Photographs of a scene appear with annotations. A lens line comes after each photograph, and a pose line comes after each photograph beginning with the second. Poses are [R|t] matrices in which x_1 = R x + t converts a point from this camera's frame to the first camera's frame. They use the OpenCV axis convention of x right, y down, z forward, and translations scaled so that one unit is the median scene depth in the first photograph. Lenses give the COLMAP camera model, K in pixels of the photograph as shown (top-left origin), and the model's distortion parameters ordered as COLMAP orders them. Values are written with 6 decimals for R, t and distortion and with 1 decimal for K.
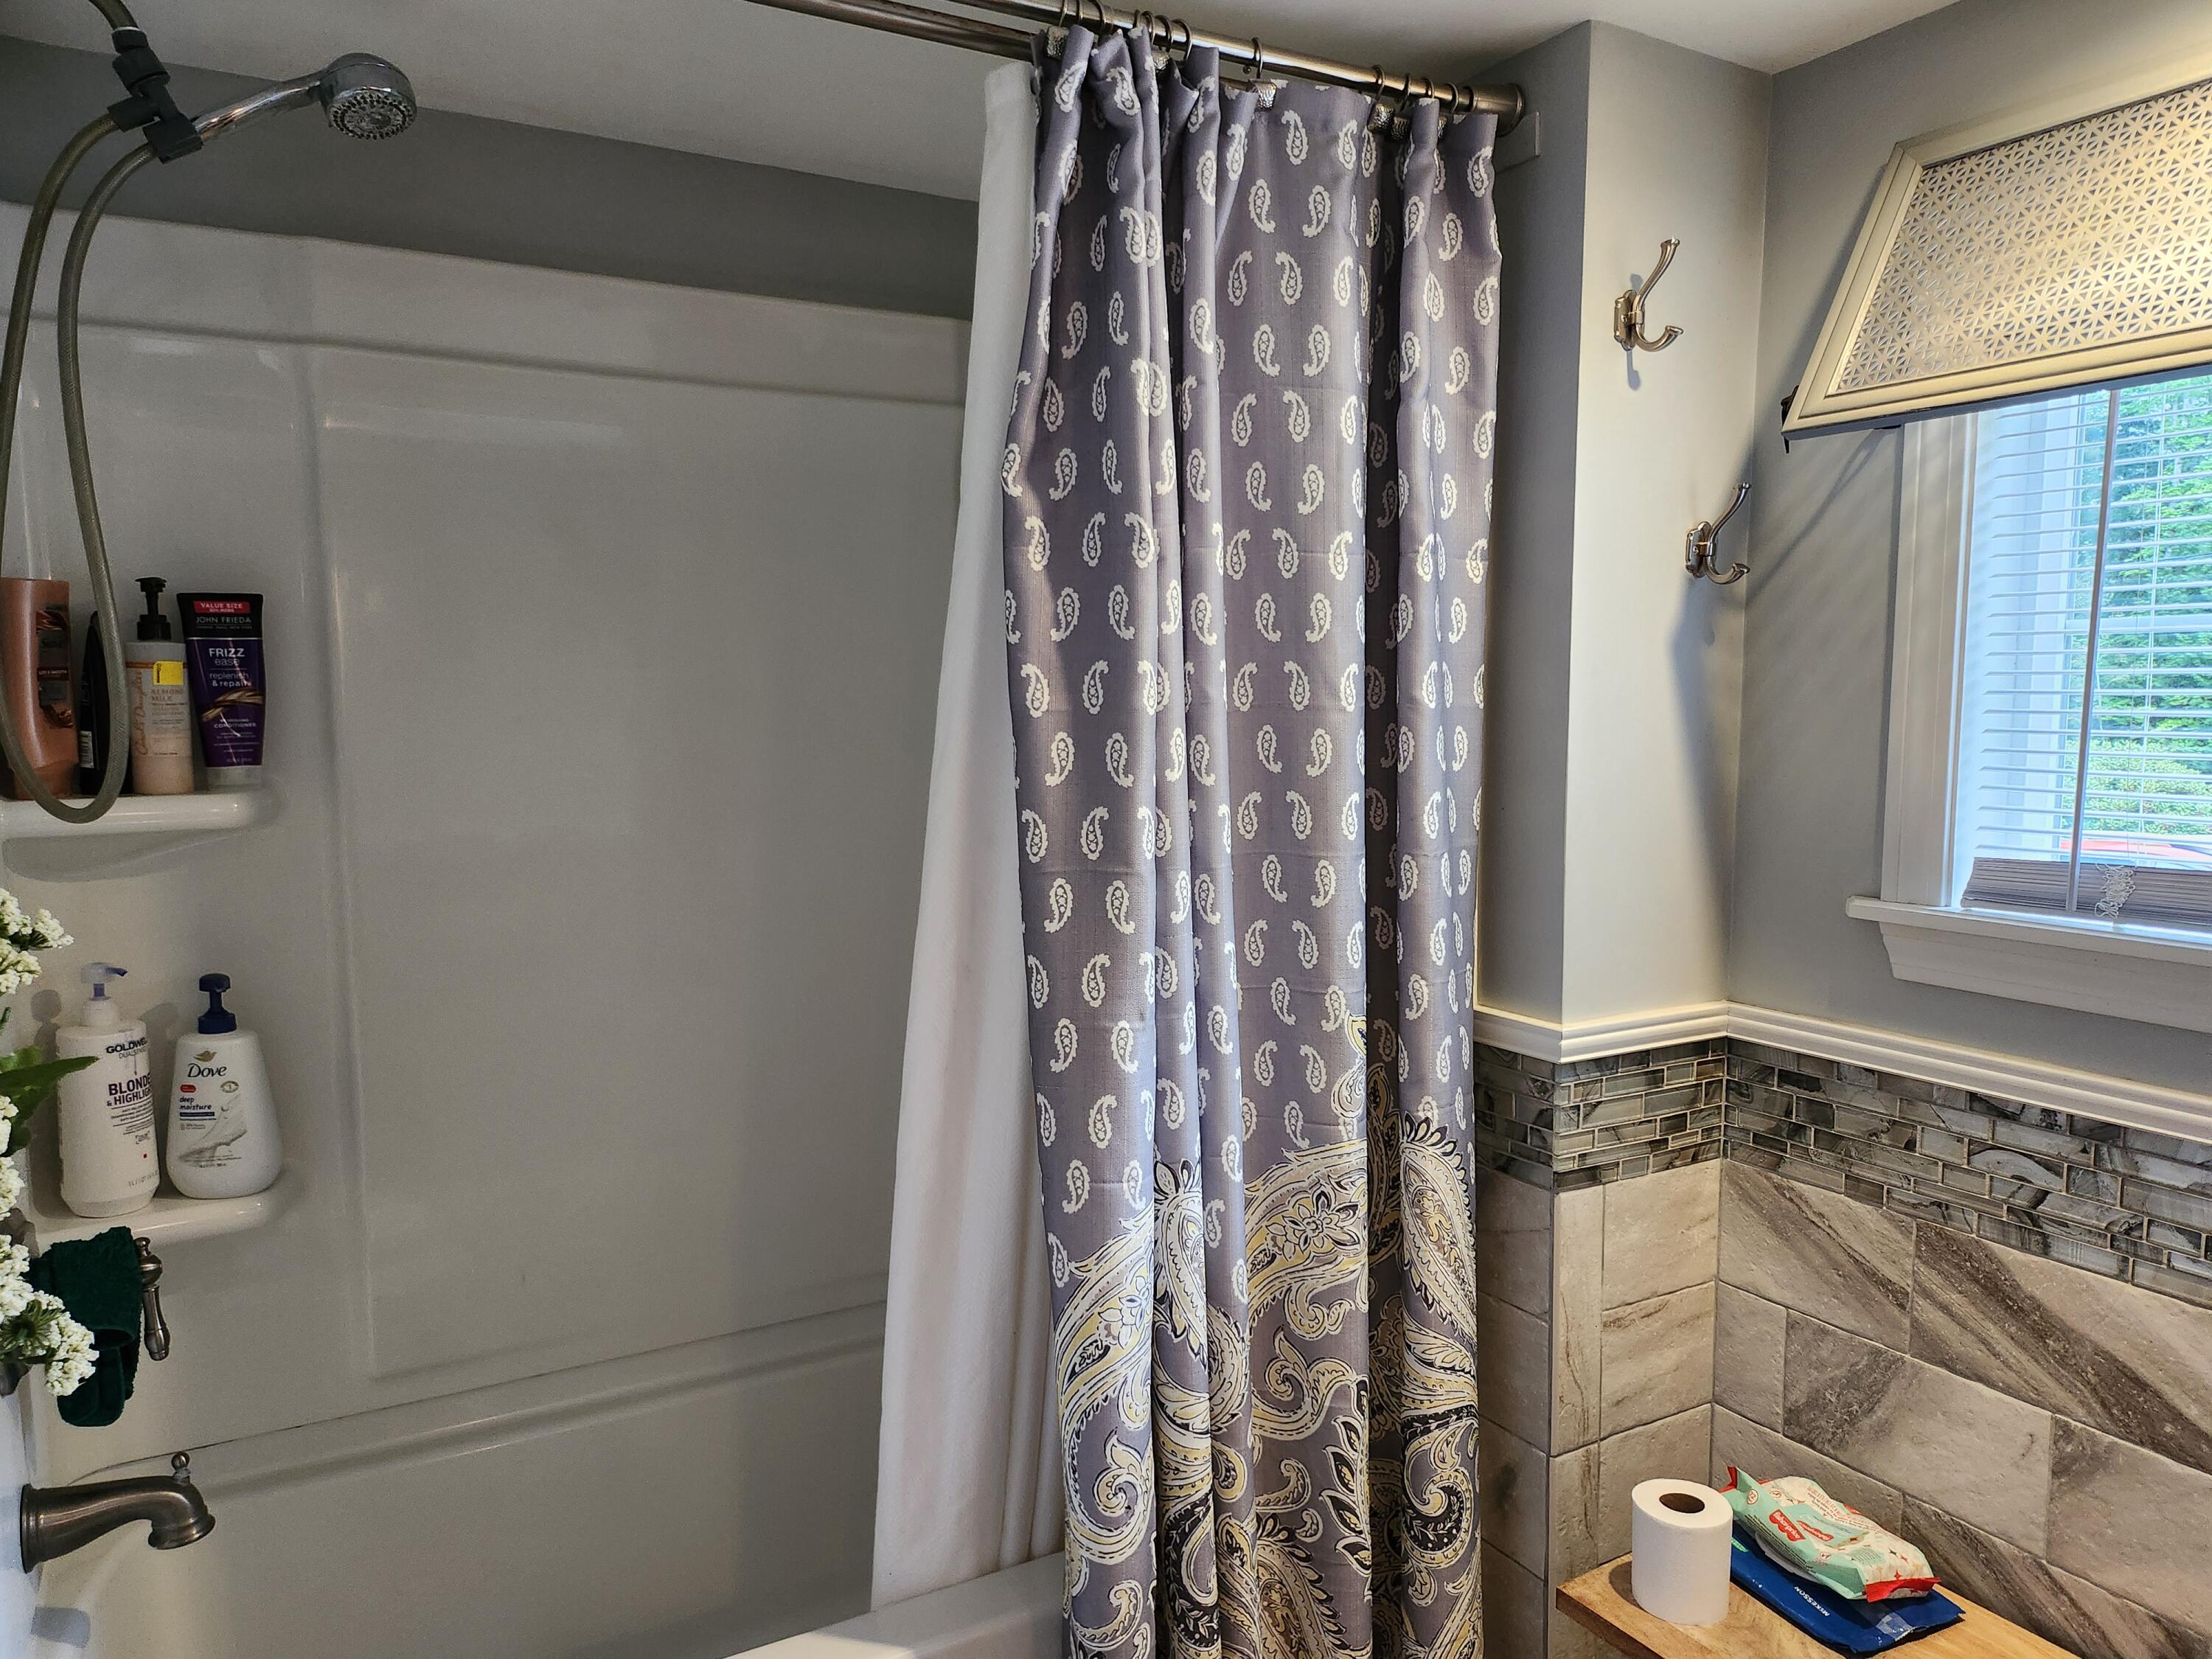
lens RADIAL K [[1564.9, 0, 1121.9], [0, 1564.9, 848.0], [0, 0, 1]] dist [0.059381, -0.057271]
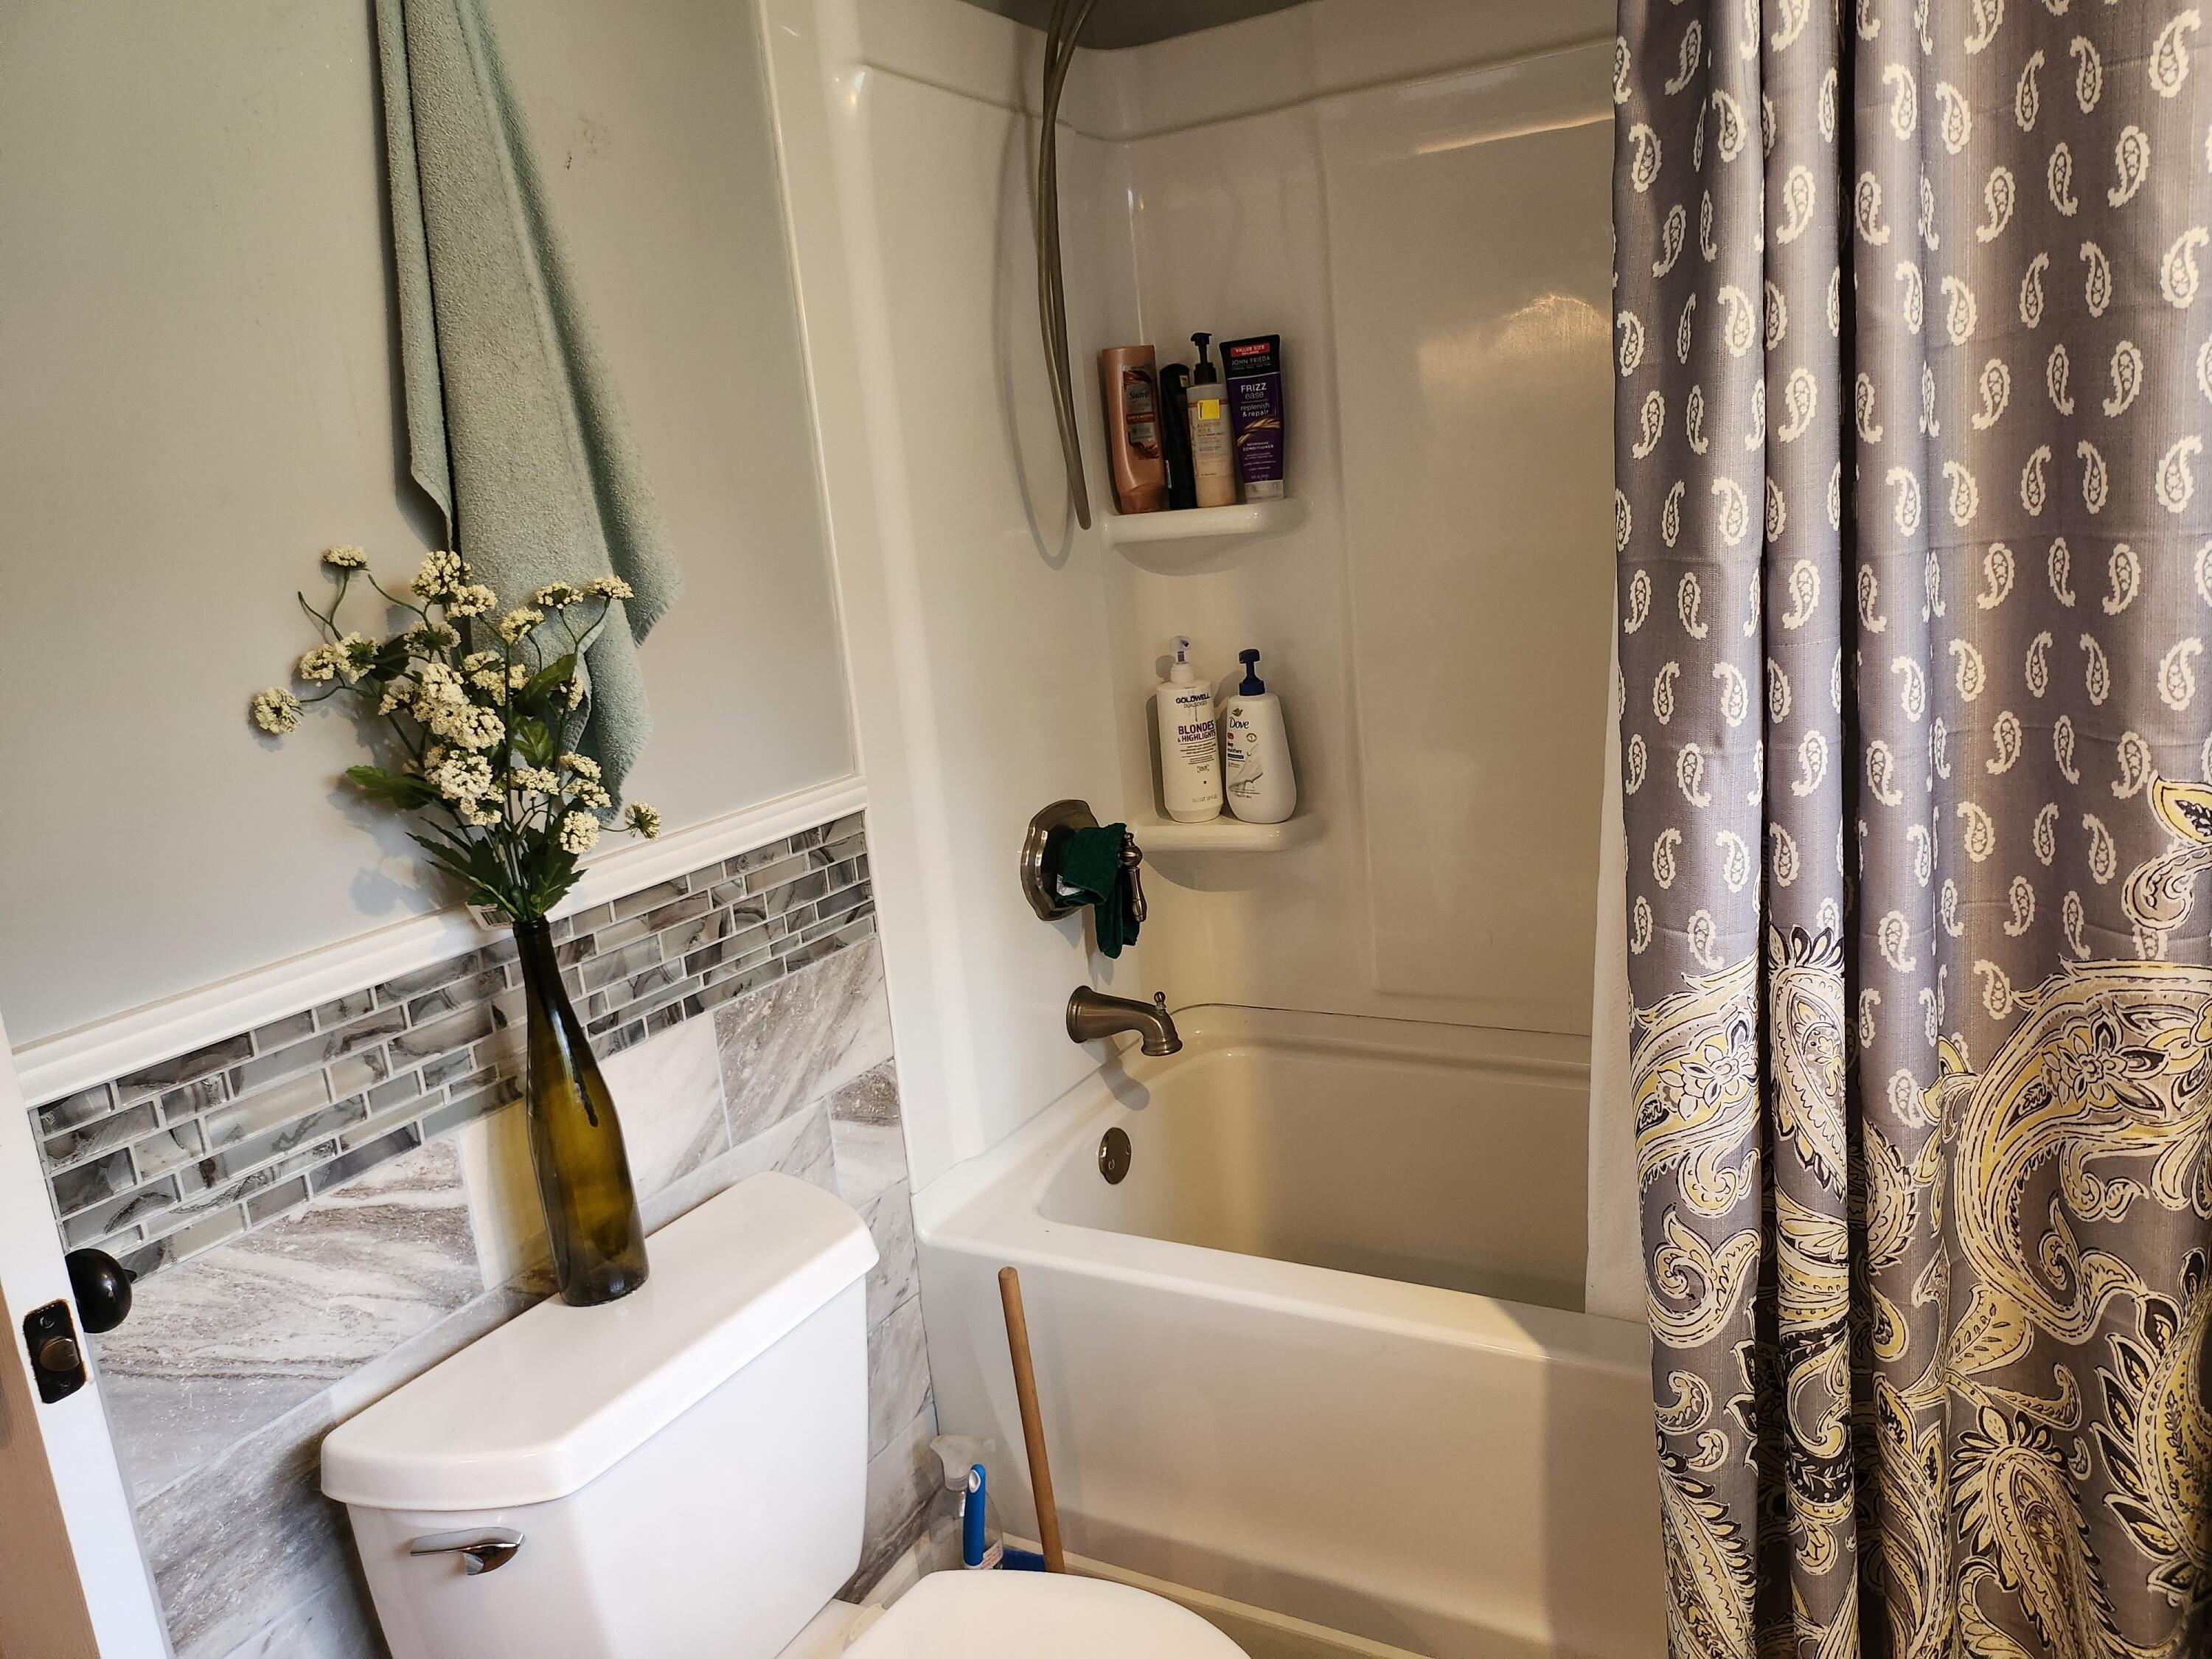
lens RADIAL K [[1563.5, 0, 1148.6], [0, 1563.5, 821.9], [0, 0, 1]] dist [0.068855, -0.065460]
pose [[0.524225, 0.135435, -0.840741, 0.491046], [0.004710, 0.986796, 0.161899, 0.012887], [0.851567, -0.088831, 0.516665, 0.279407]]
